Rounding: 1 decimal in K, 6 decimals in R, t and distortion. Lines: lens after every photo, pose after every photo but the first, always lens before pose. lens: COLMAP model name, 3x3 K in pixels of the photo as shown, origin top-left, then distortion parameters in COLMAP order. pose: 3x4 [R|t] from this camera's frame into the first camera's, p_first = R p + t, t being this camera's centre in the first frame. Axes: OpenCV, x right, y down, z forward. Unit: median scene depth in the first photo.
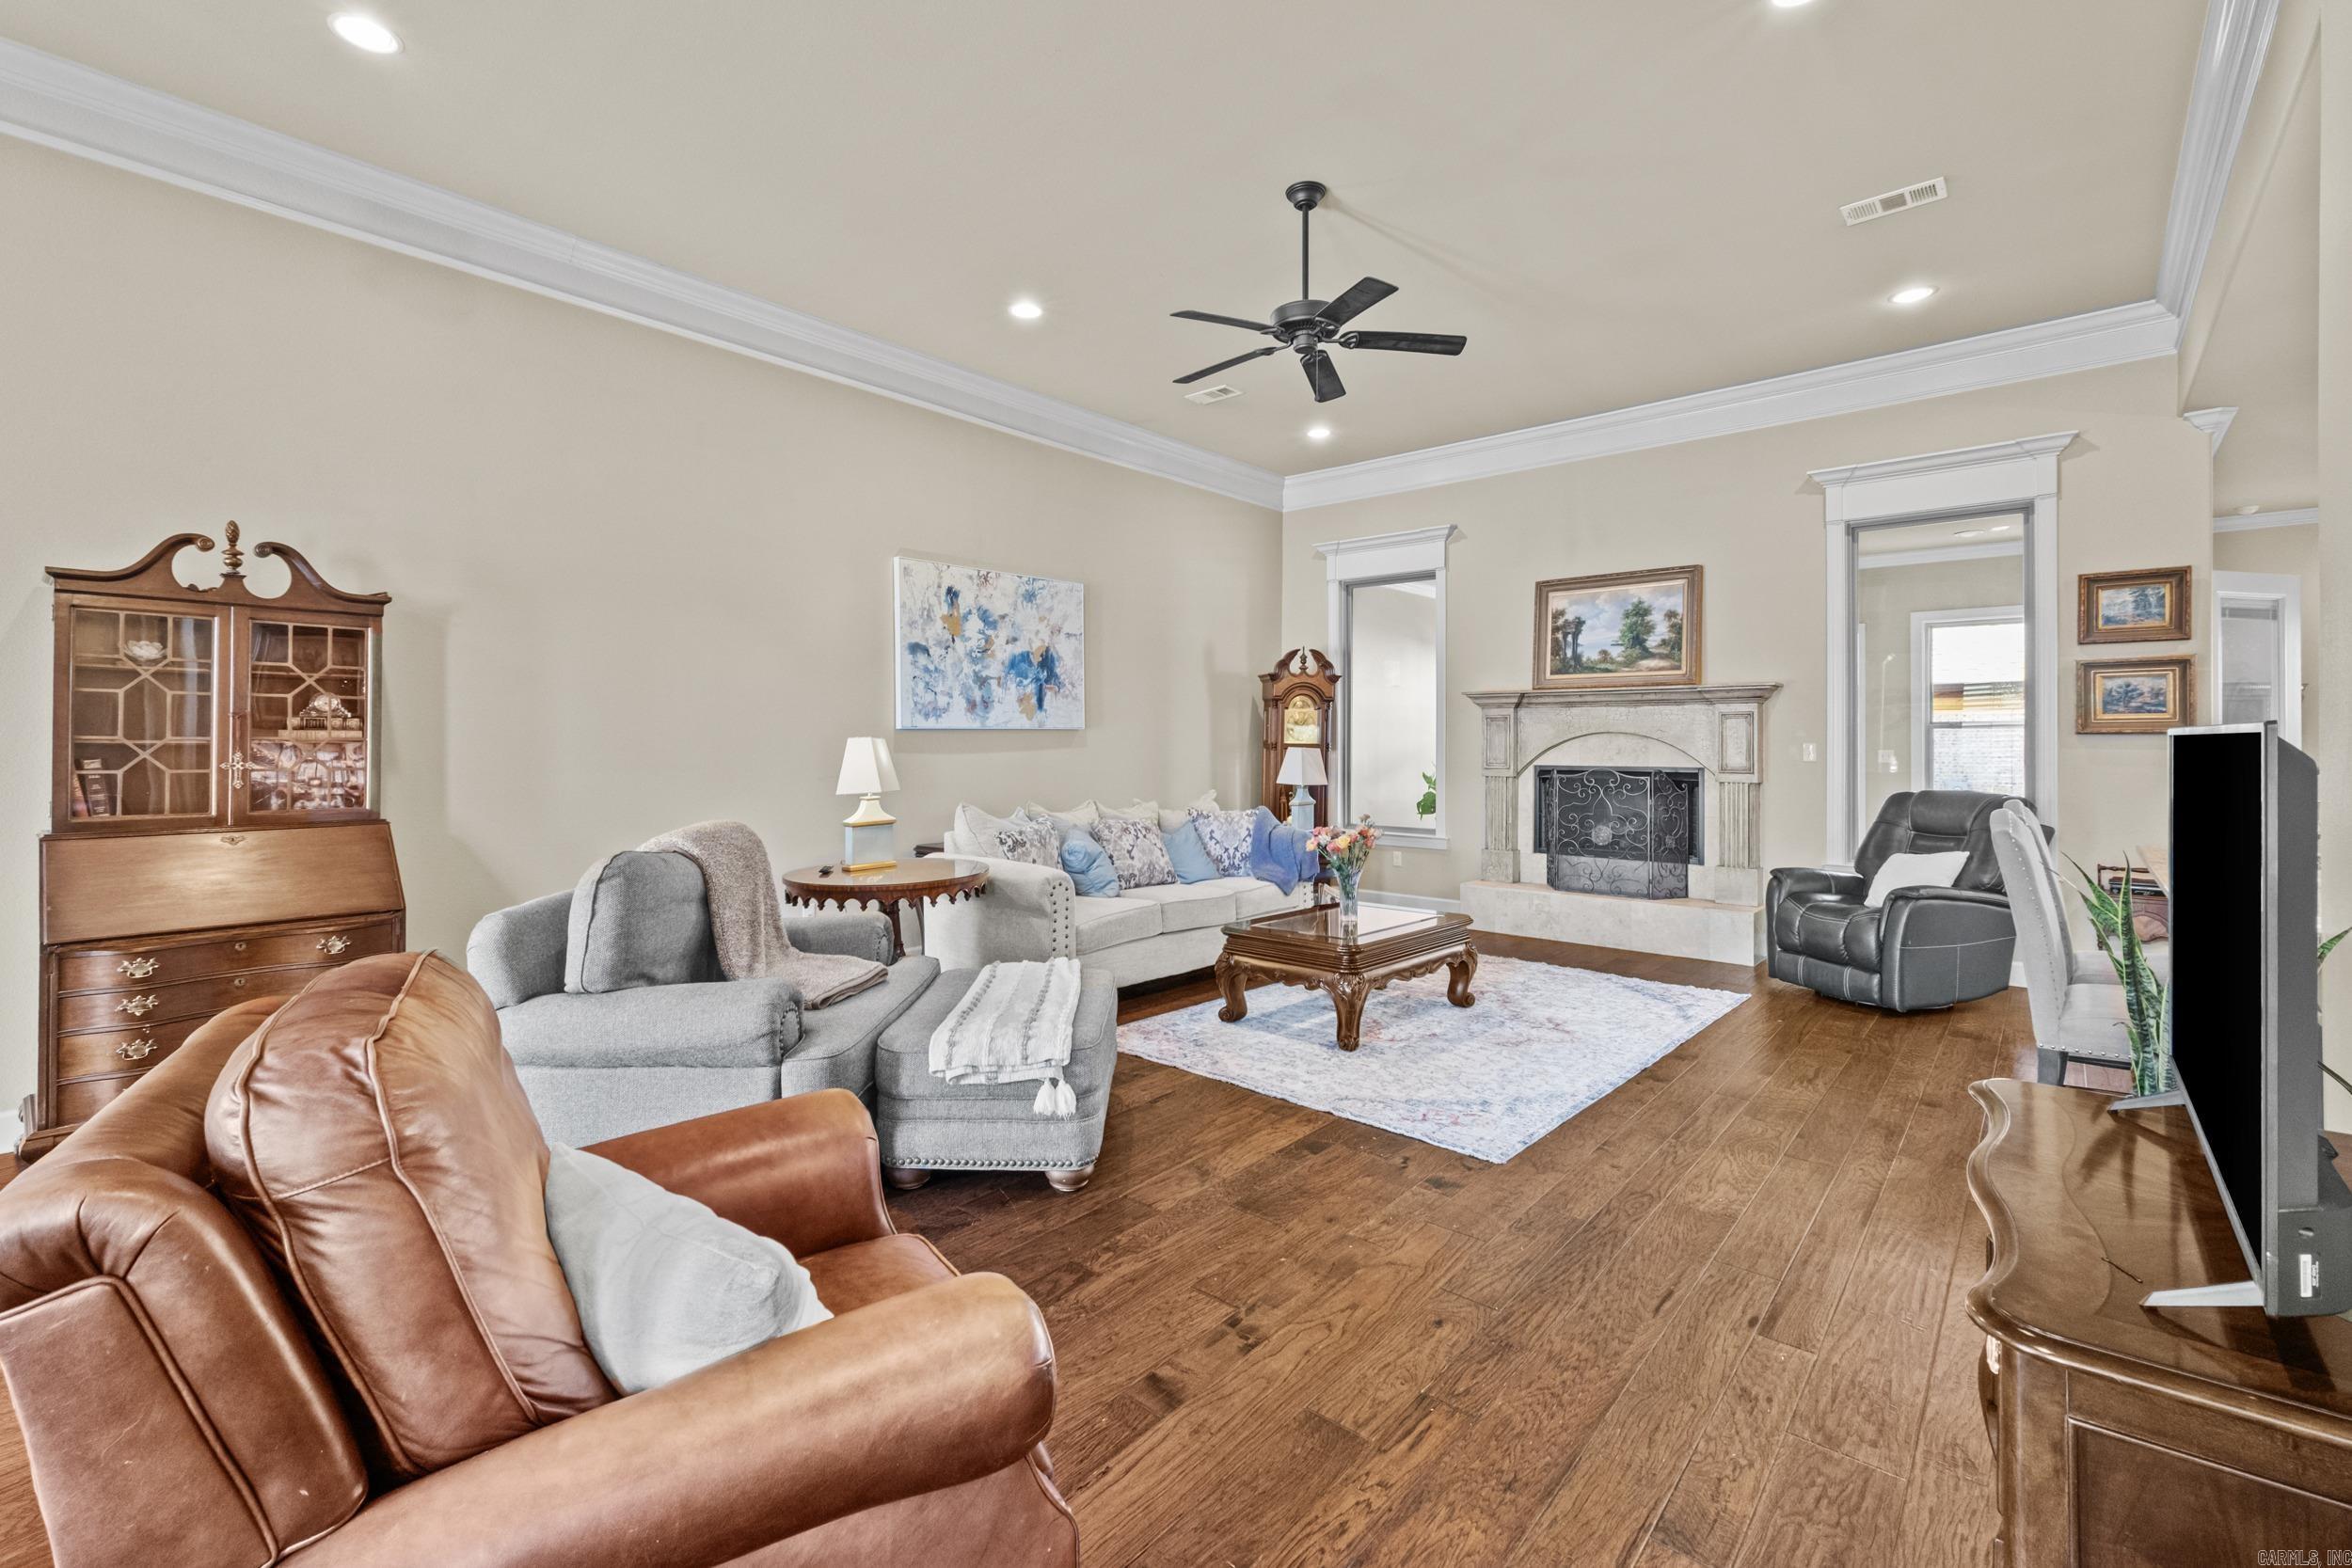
lens RADIAL K [[1028.8, 0, 1155.9], [0, 1028.8, 743.0], [0, 0, 1]] dist [0.006705, 0.000927]
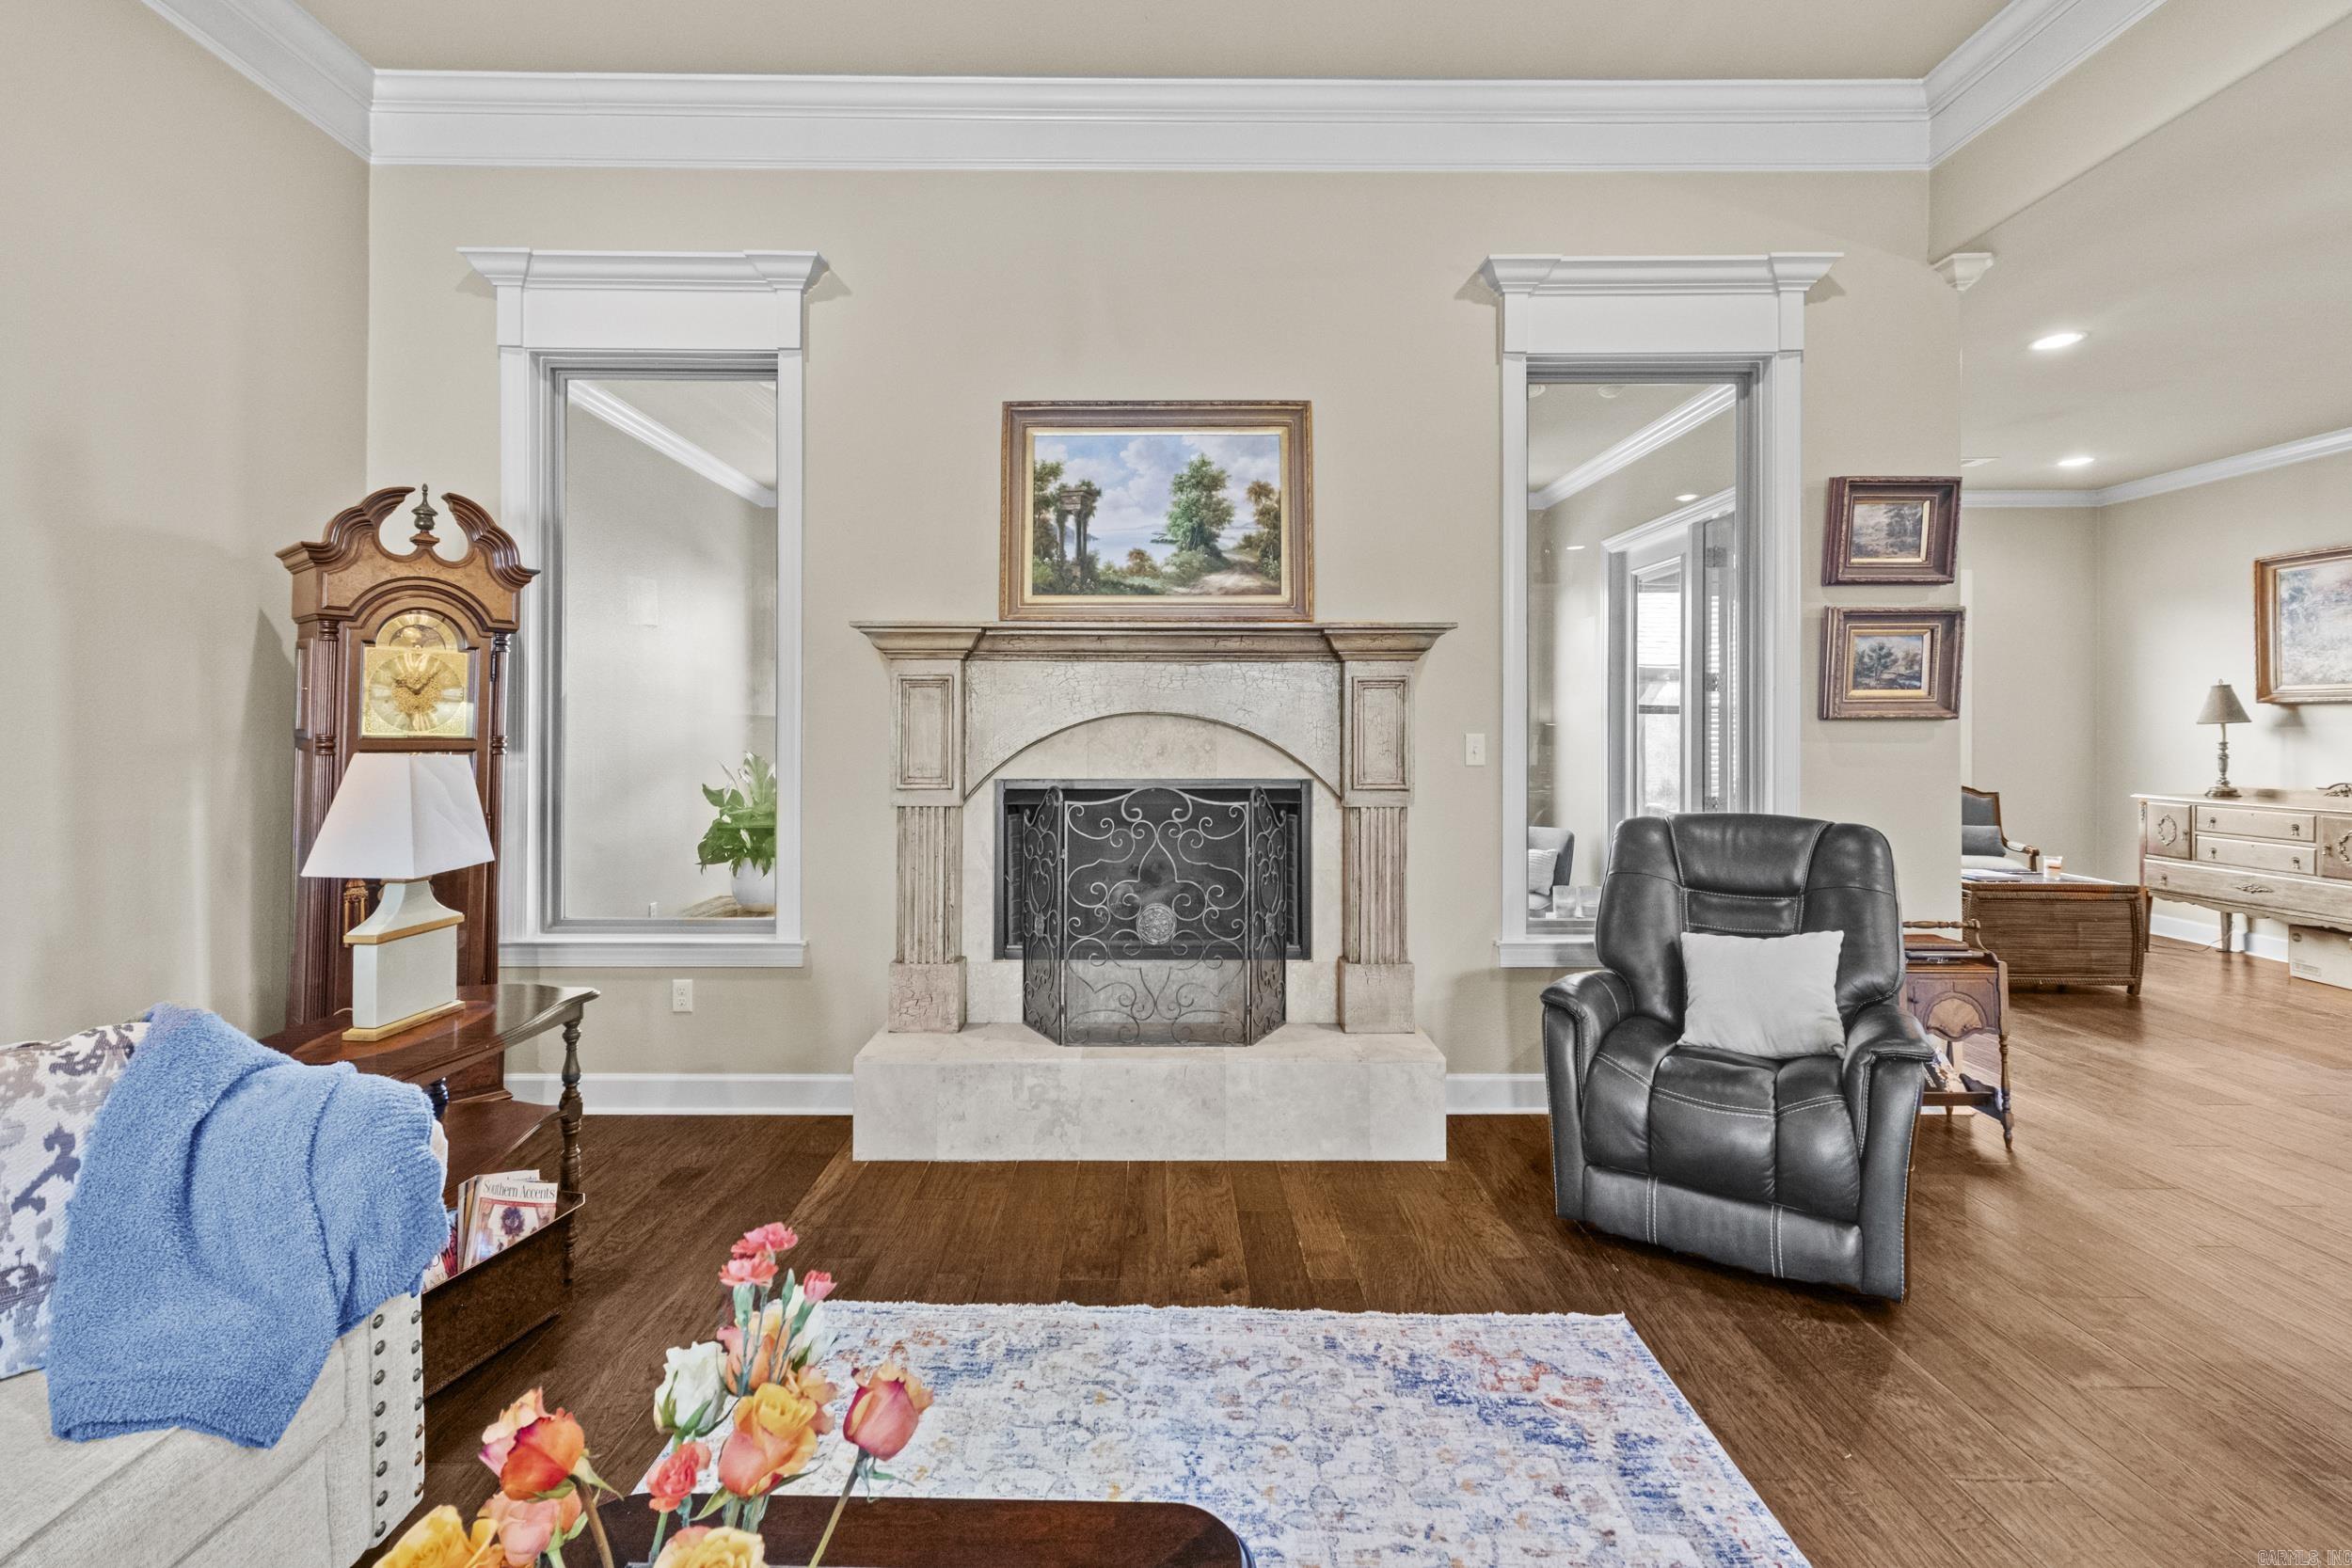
lens RADIAL K [[1028.8, 0, 1162.8], [0, 1028.8, 724.8], [0, 0, 1]] dist [0.006705, 0.000927]
pose [[0.745271, 0.002659, 0.666757, 0.113311], [0.001134, 0.999986, -0.005255, -0.001906], [-0.666761, 0.004673, 0.745257, 0.652460]]
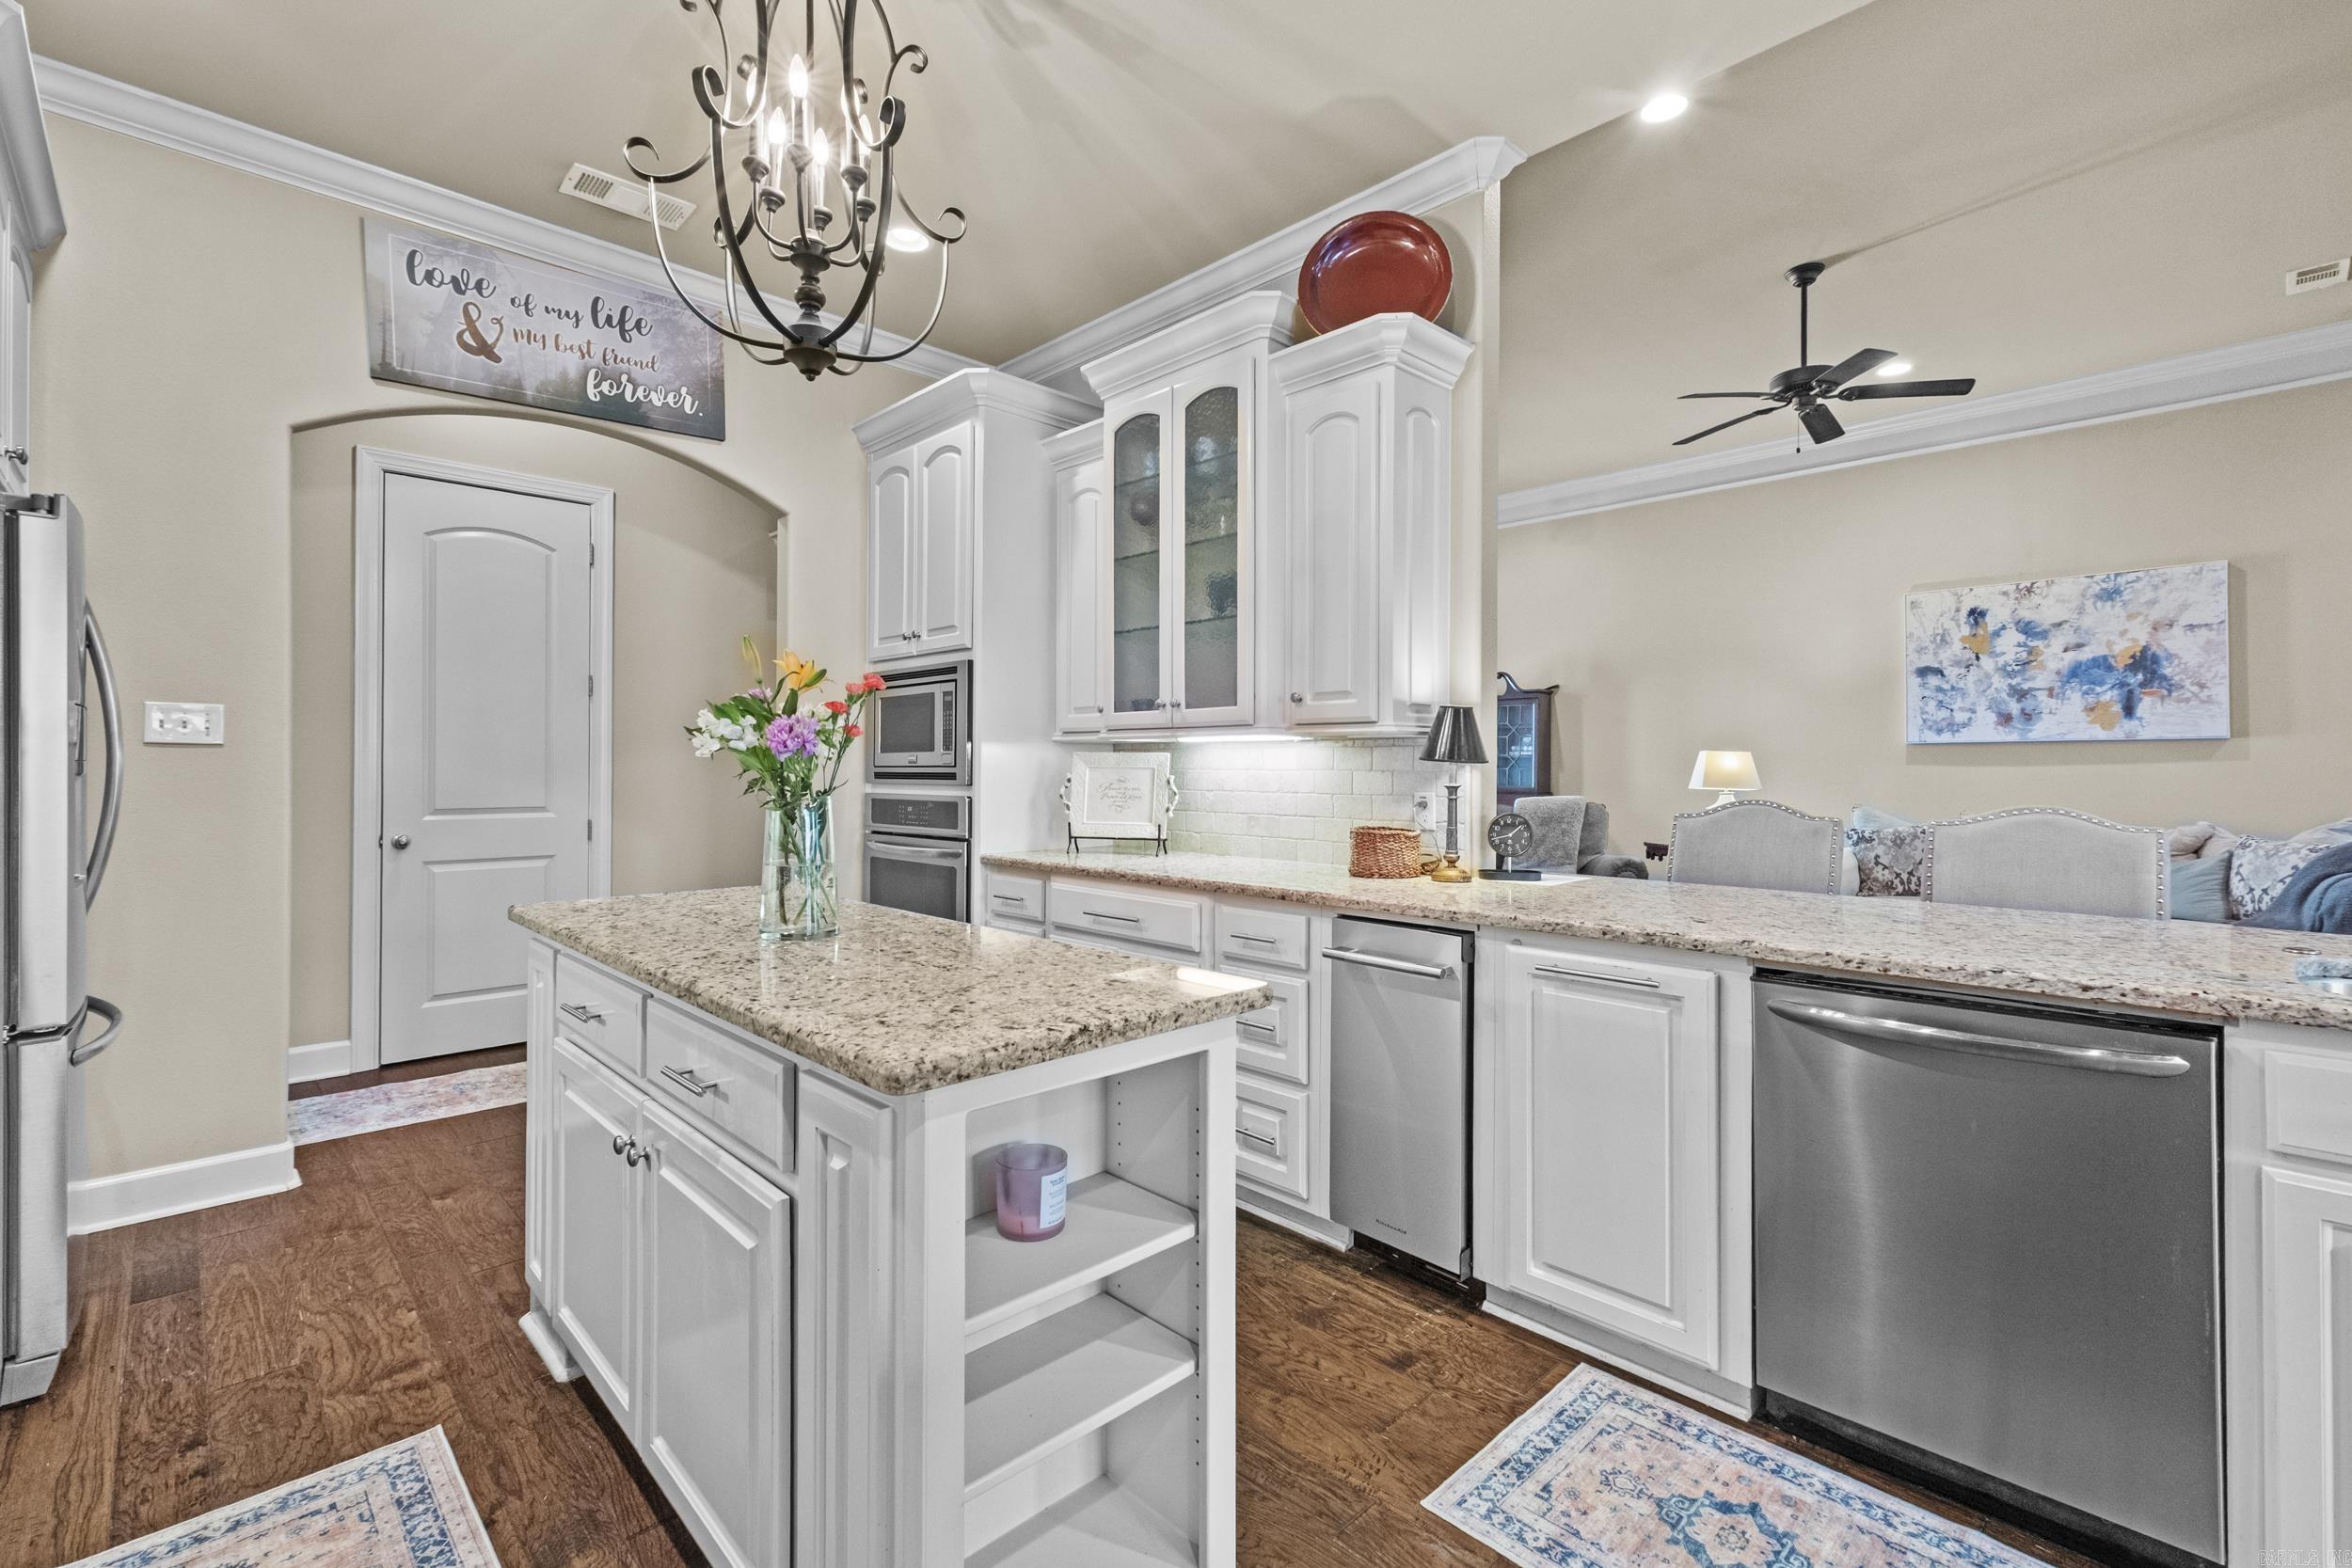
lens RADIAL K [[1028.8, 0, 1166.3], [0, 1028.8, 756.1], [0, 0, 1]] dist [0.006705, 0.000927]
pose [[-0.095092, -0.012640, -0.995388, 0.868006], [-0.009535, 0.999885, -0.011786, 0.019315], [0.995423, 0.008371, -0.095201, 0.257024]]
